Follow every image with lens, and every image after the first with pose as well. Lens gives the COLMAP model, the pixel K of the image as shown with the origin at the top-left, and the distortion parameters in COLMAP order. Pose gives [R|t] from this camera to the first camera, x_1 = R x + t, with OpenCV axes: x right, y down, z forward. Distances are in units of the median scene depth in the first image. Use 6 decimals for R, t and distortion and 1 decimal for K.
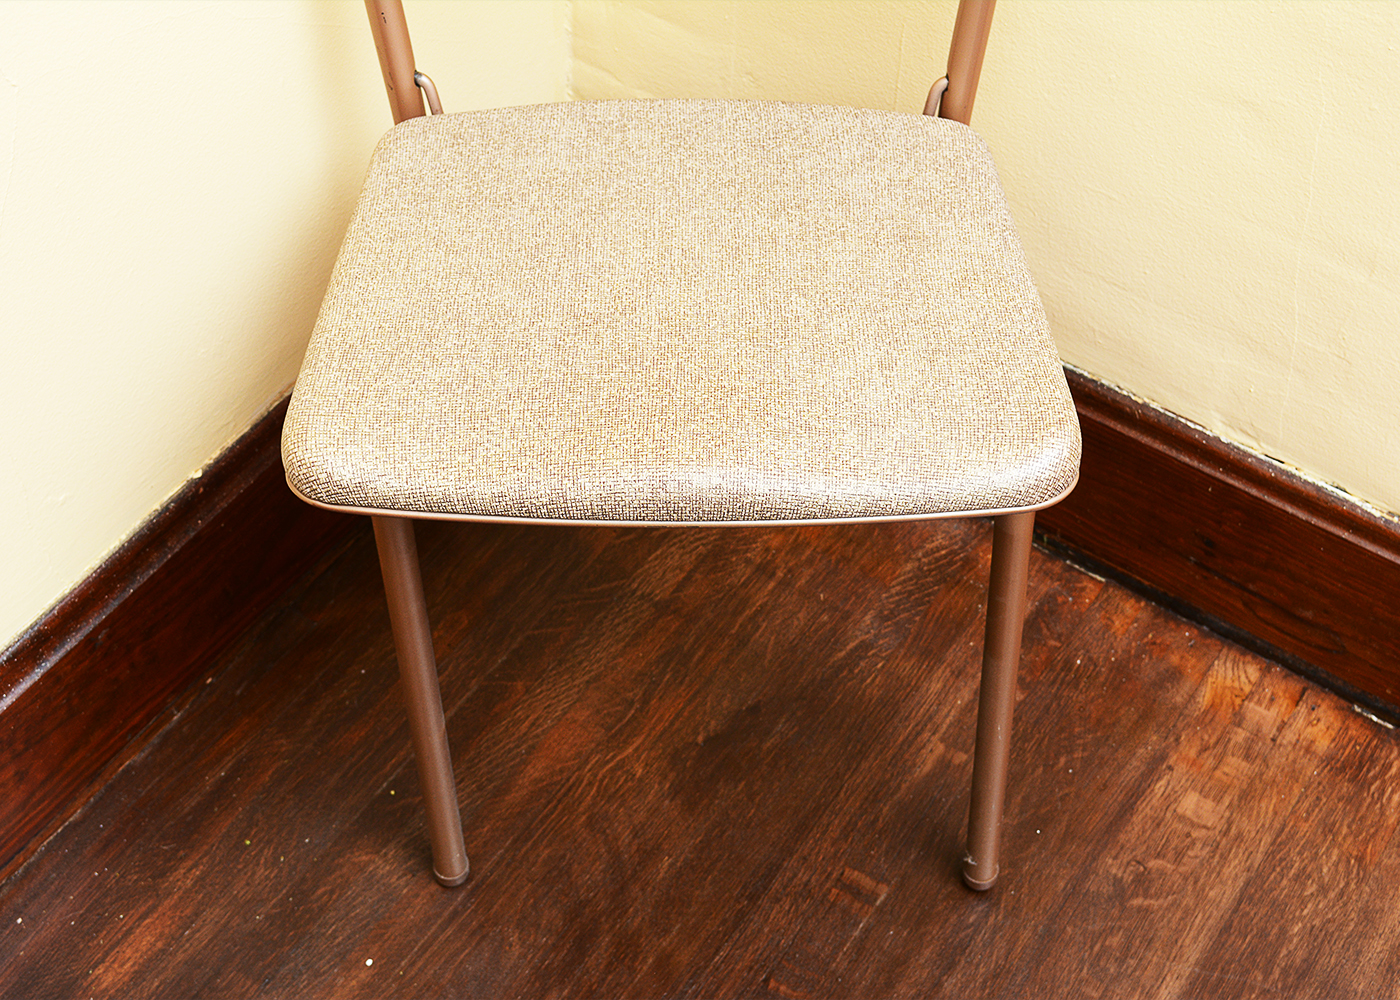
lens RADIAL K [[1948.0, 0, 689.6], [0, 1948.0, 471.0], [0, 0, 1]] dist [-0.031030, 0.000000]
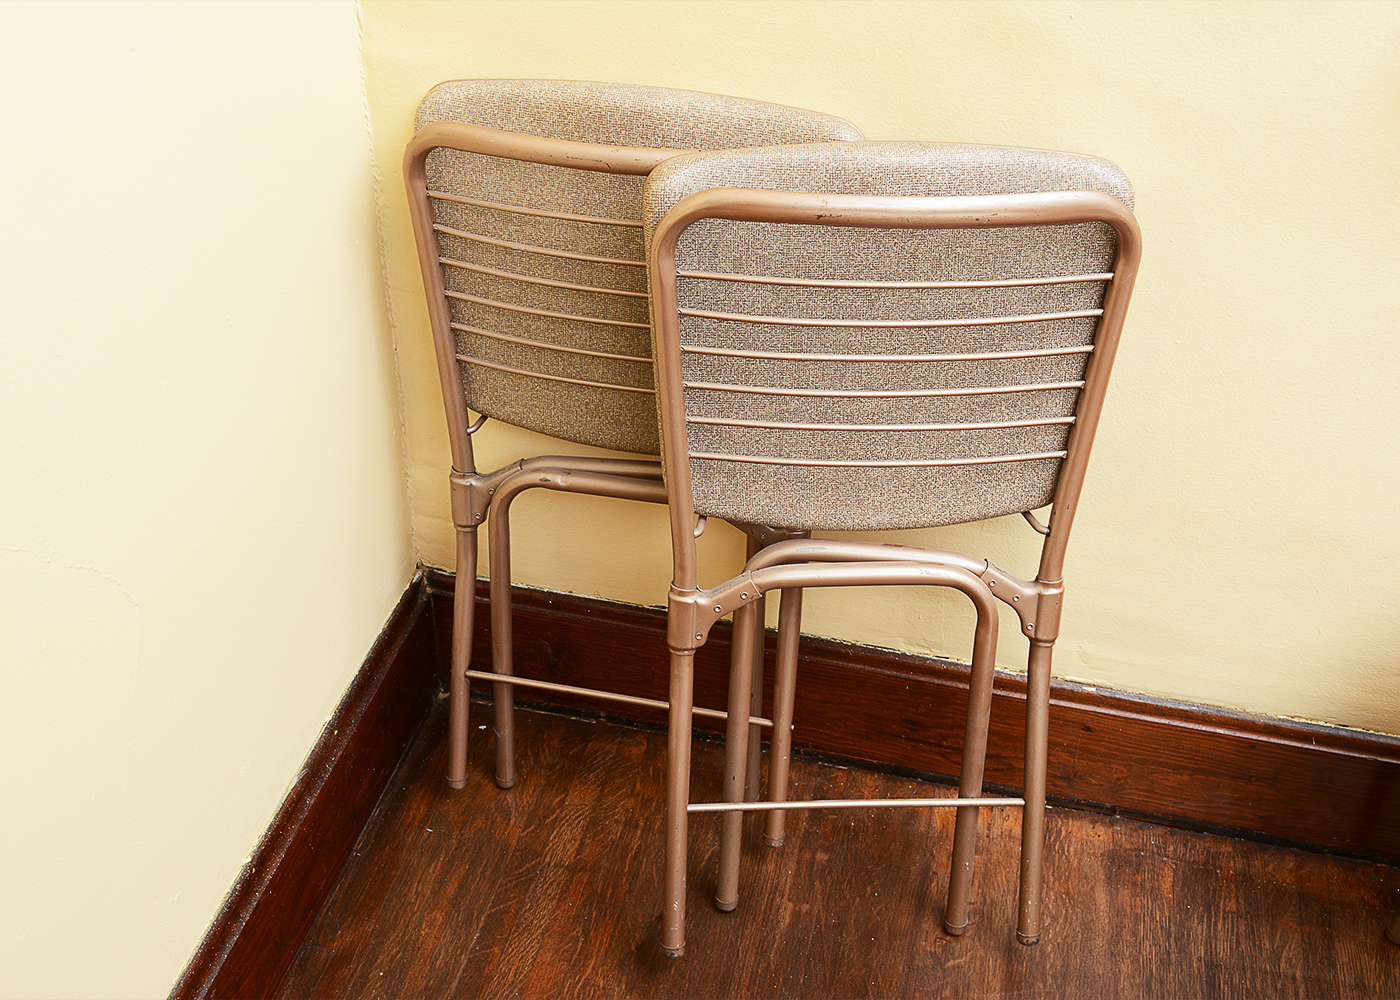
lens RADIAL K [[1441.3, 0, 672.2], [0, 1441.3, 504.3], [0, 0, 1]] dist [-0.063164, 0.000000]
pose [[0.938105, -0.216886, 0.270036, -0.191008], [0.264518, 0.951948, -0.154354, -0.002357], [-0.223583, 0.216230, 0.950398, -0.077228]]
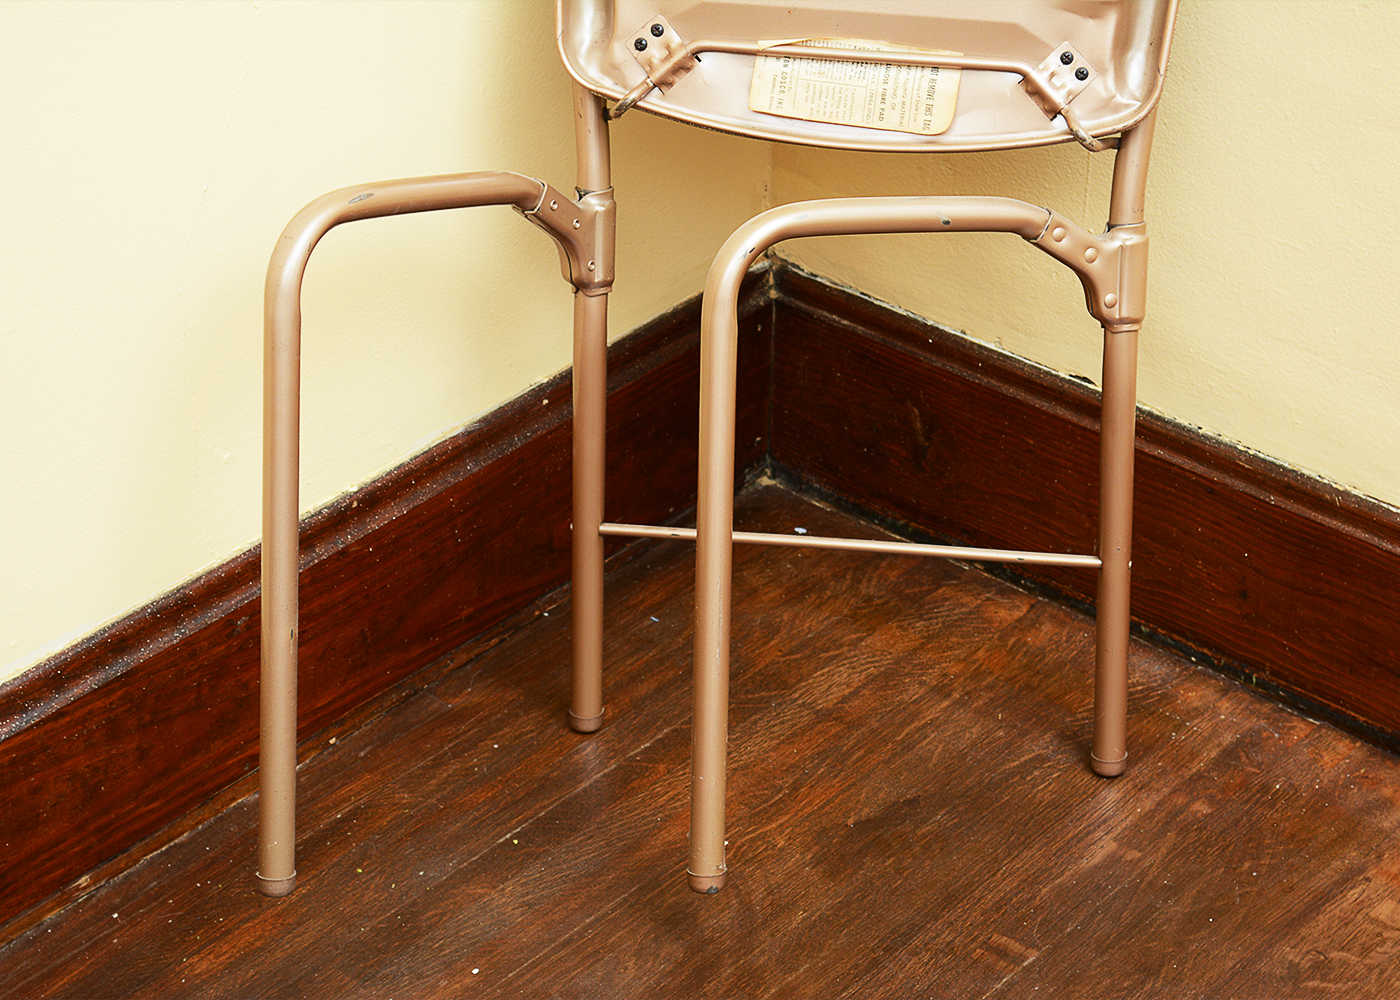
lens RADIAL K [[3062.4, 0, 700.5], [0, 3062.4, 489.8], [0, 0, 1]] dist [0.022840, 0.000000]
pose [[0.992353, 0.051346, -0.112250, 0.094923], [-0.081988, 0.953979, -0.288447, 0.435898], [0.092273, 0.295445, 0.950893, -0.455936]]
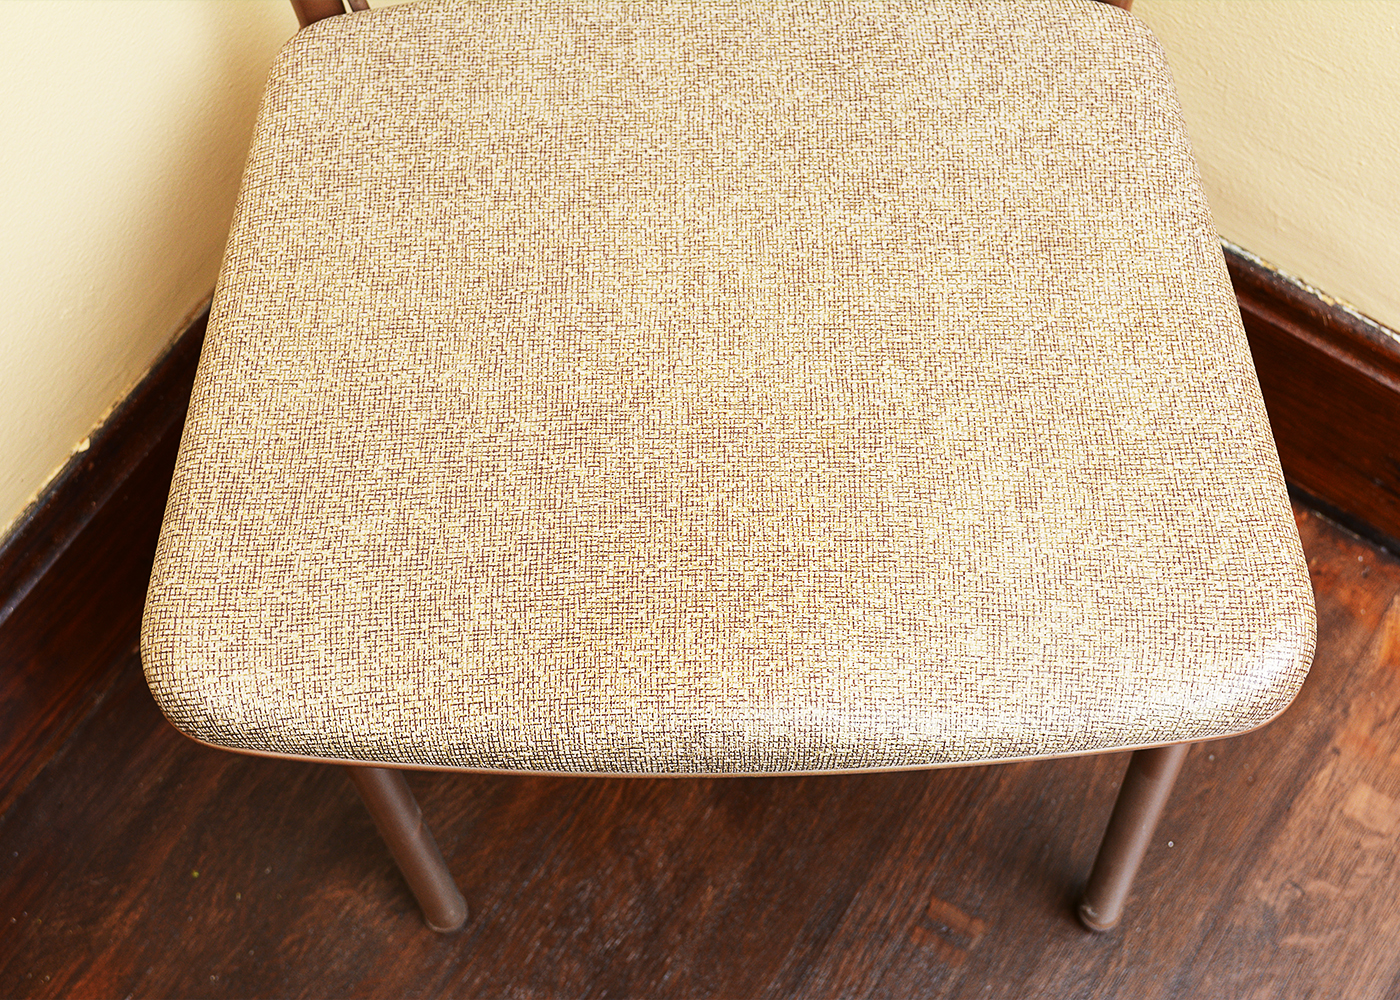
lens RADIAL K [[1948.0, 0, 688.1], [0, 1948.0, 471.0], [0, 0, 1]] dist [-0.031030, 0.000000]
pose [[0.999641, -0.018362, -0.019534, -0.002190], [0.023044, 0.960867, 0.276049, -0.193846], [0.013701, -0.276400, 0.960945, 0.271831]]
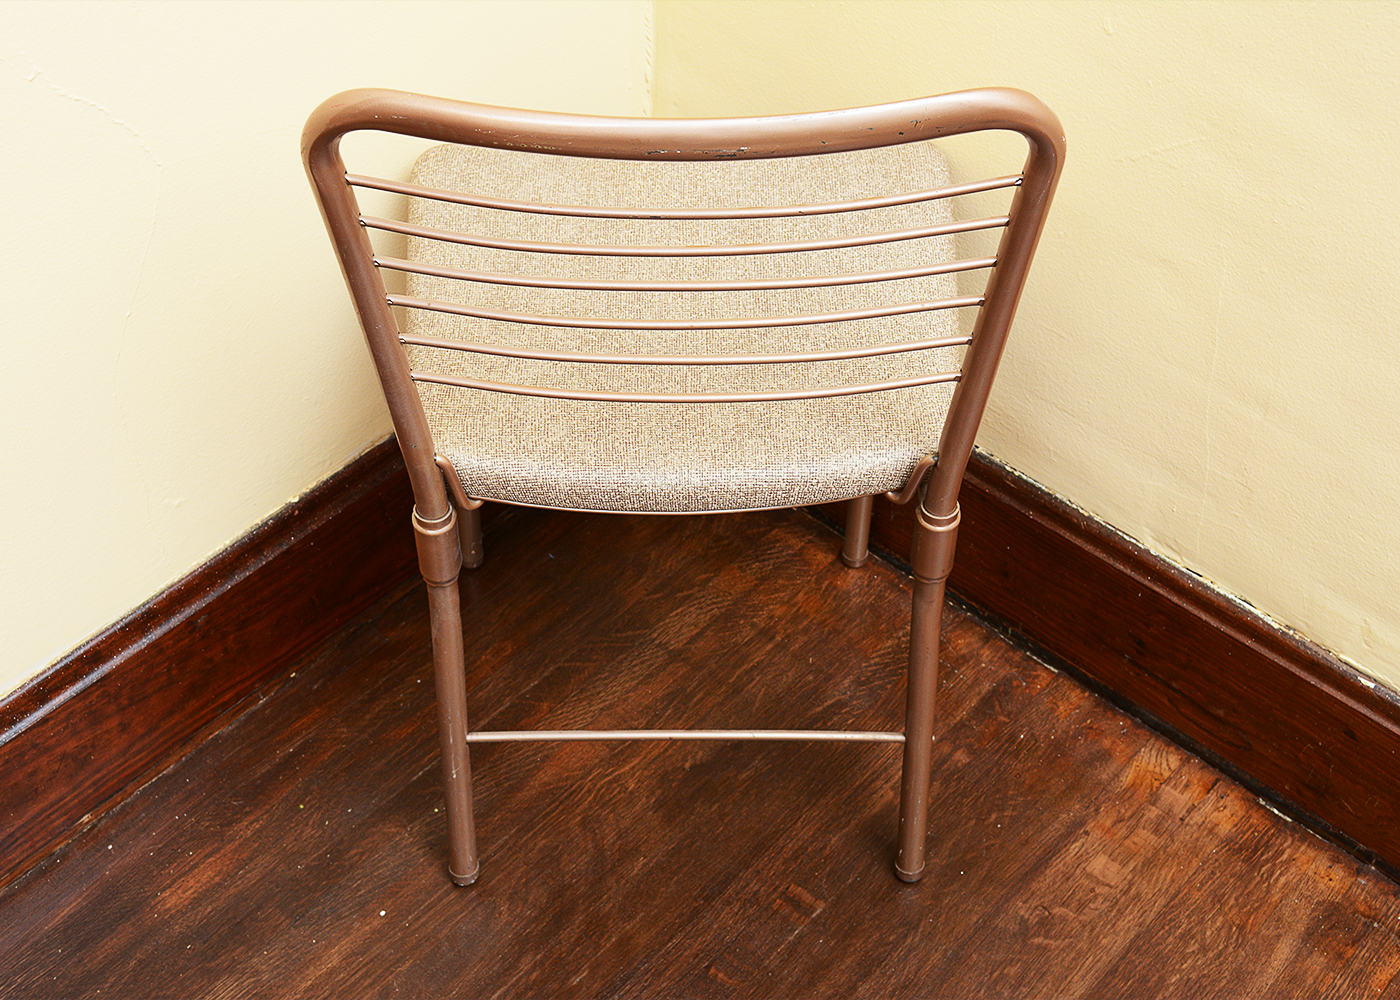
lens RADIAL K [[1779.4, 0, 690.9], [0, 1779.4, 475.6], [0, 0, 1]] dist [-0.041017, 0.000000]
pose [[0.990388, 0.090503, -0.104602, 0.110533], [-0.098310, 0.992545, -0.072045, 0.043173], [0.097302, 0.081636, 0.991901, -0.088253]]
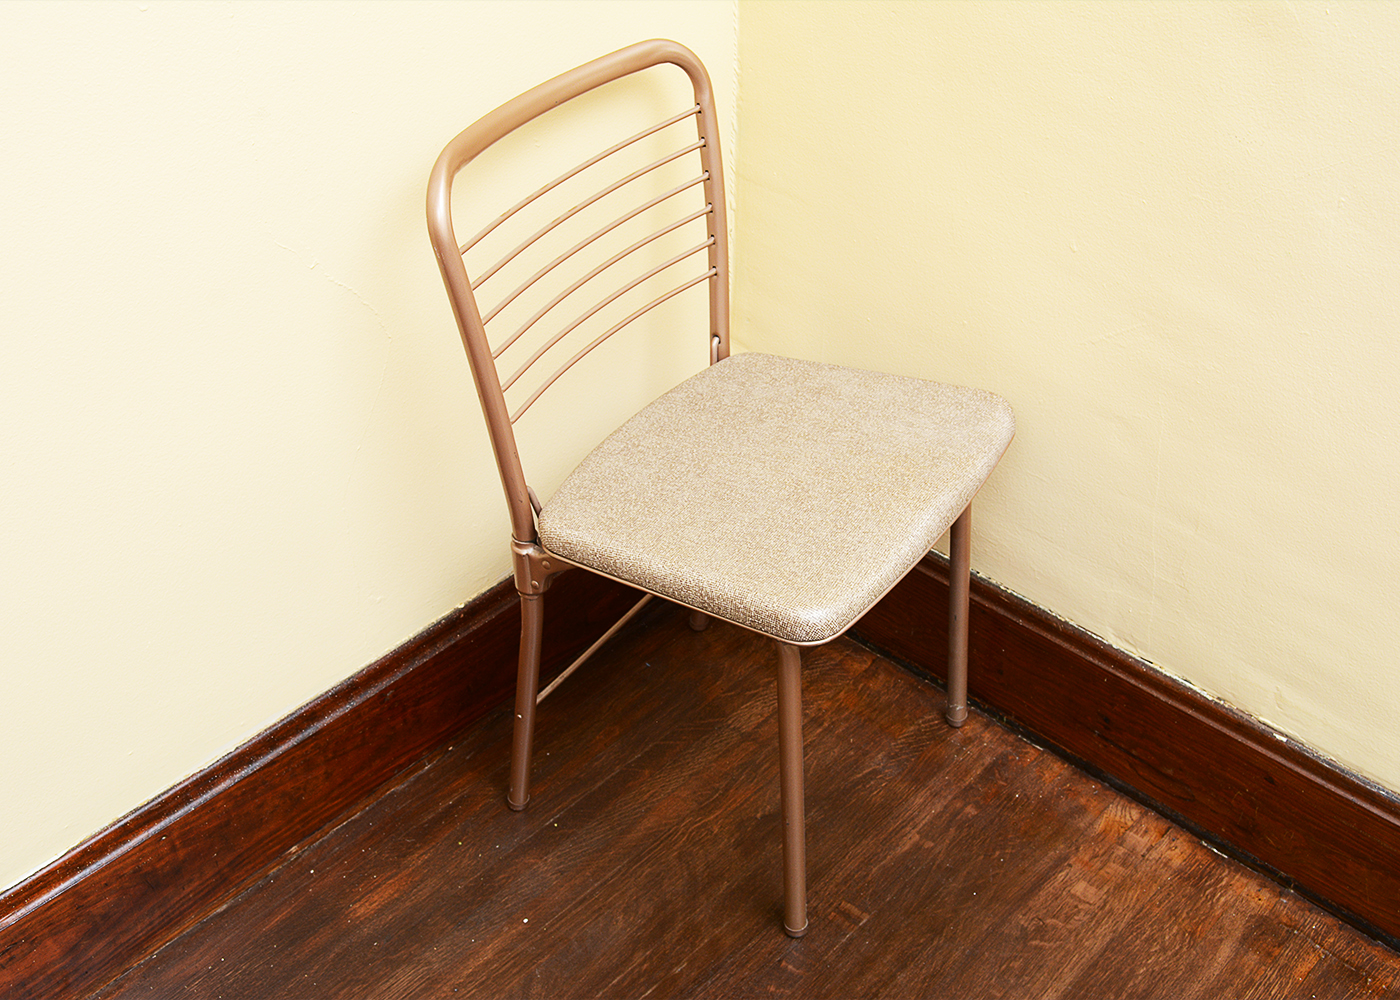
lens RADIAL K [[1517.8, 0, 700.9], [0, 1517.8, 496.1], [0, 0, 1]] dist [-0.056847, 0.000000]
pose [[0.989812, 0.080883, -0.117176, 0.083844], [-0.104724, 0.971142, -0.214279, 0.162484], [0.096463, 0.224367, 0.969719, -0.220328]]
